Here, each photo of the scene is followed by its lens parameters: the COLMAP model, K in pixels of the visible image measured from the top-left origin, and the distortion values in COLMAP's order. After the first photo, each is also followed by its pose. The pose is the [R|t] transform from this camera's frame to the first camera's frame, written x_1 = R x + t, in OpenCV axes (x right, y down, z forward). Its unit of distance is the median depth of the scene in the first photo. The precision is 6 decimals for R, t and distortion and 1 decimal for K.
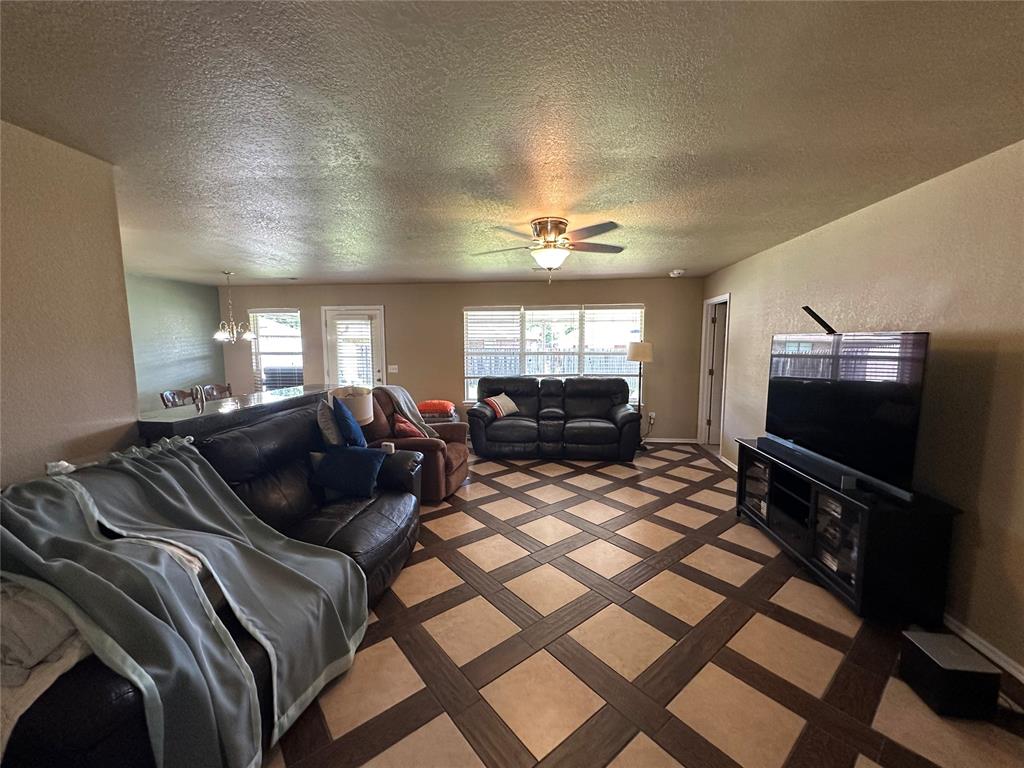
lens RADIAL K [[410.9, 0, 511.6], [0, 410.9, 386.1], [0, 0, 1]] dist [-0.001856, 0.000099]
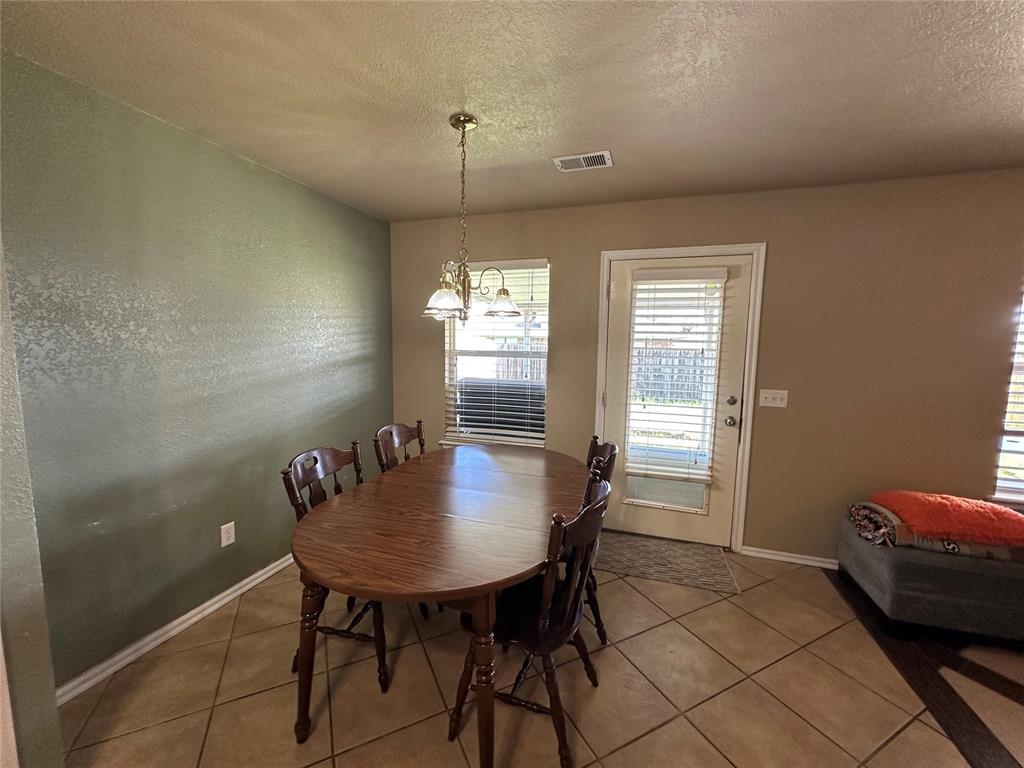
lens RADIAL K [[410.9, 0, 510.4], [0, 410.9, 385.2], [0, 0, 1]] dist [-0.001856, 0.000099]
pose [[0.979755, 0.038146, -0.196533, -0.462222], [-0.037898, 0.999269, 0.005025, -0.046311], [0.196581, 0.002525, 0.980484, 0.535407]]
